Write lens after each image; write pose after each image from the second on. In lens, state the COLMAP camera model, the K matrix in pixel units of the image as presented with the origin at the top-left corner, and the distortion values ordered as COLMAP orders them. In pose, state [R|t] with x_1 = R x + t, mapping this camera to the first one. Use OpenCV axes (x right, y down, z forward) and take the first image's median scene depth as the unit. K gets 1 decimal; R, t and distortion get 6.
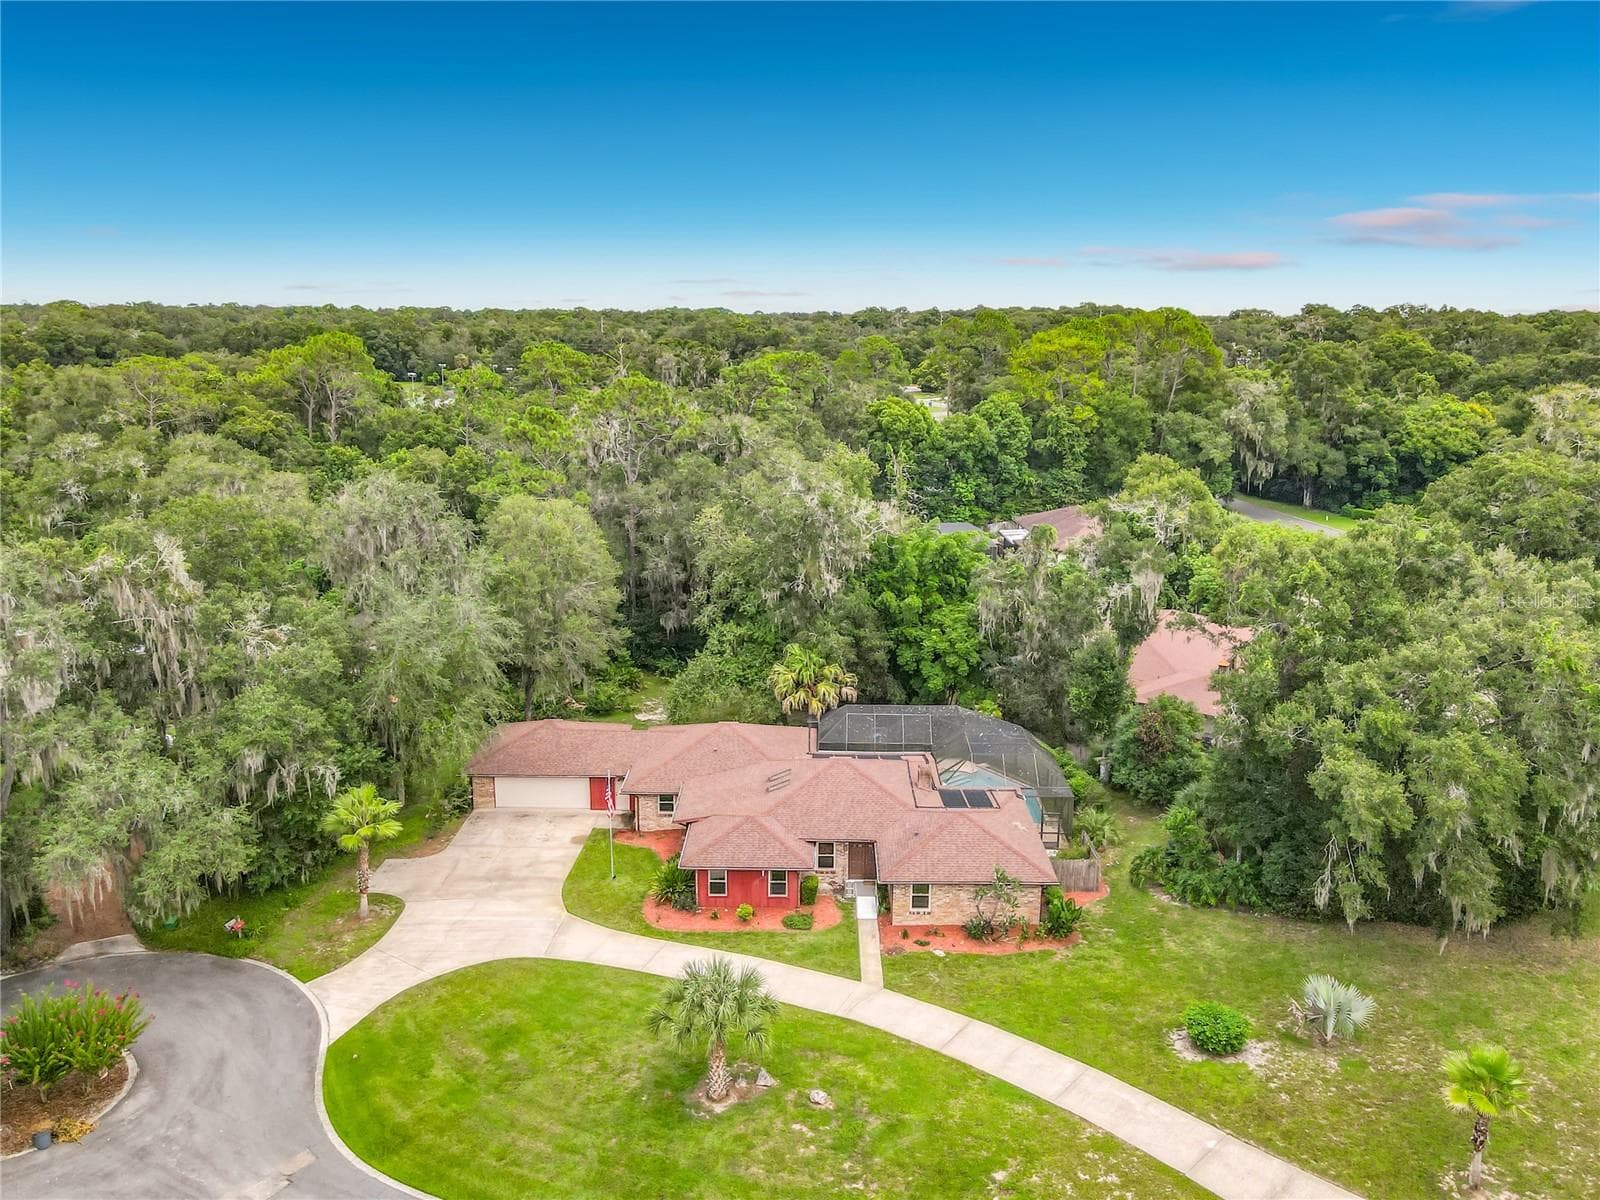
lens RADIAL K [[1261.1, 0, 793.2], [0, 1261.1, 575.4], [0, 0, 1]] dist [0.007619, 0.011708]
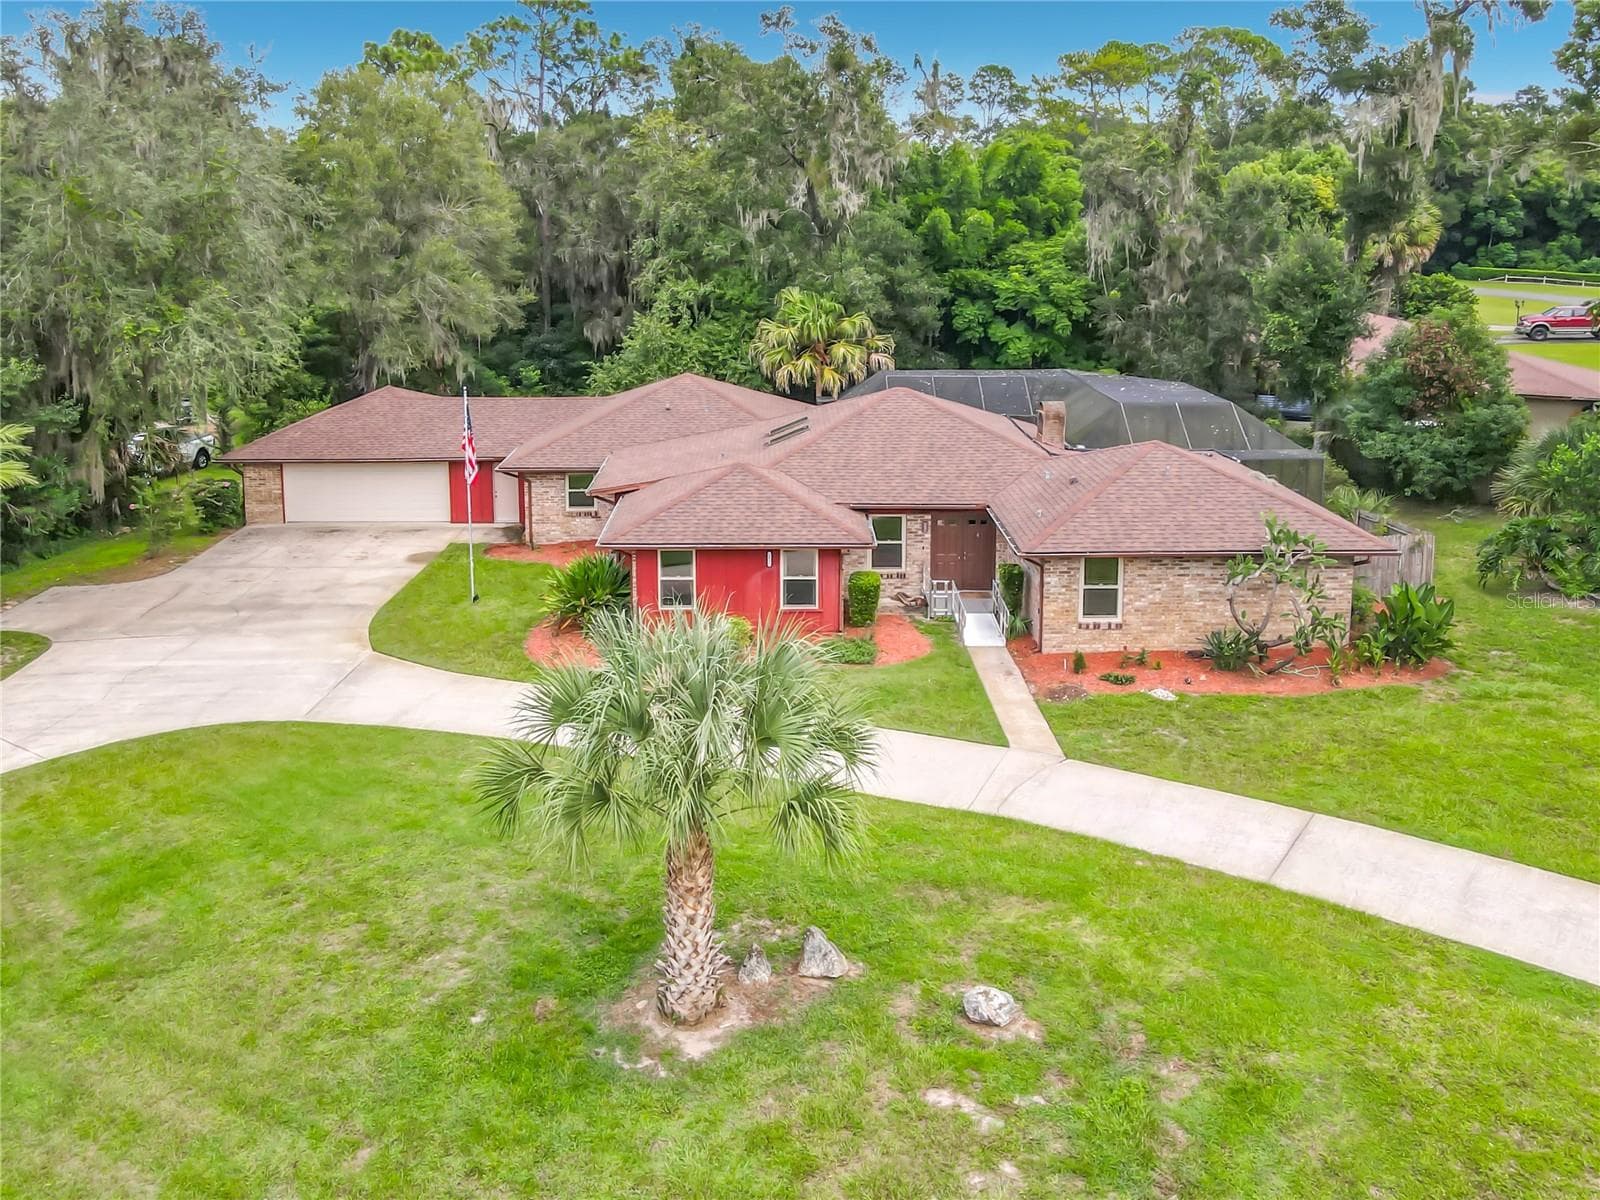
lens RADIAL K [[1299.7, 0, 756.9], [0, 1299.7, 407.5], [0, 0, 1]] dist [0.009544, -0.000276]
pose [[0.999856, -0.011478, 0.012492, -0.039638], [0.012289, 0.997688, -0.066834, 0.243269], [-0.011696, 0.066978, 0.997686, 0.566493]]
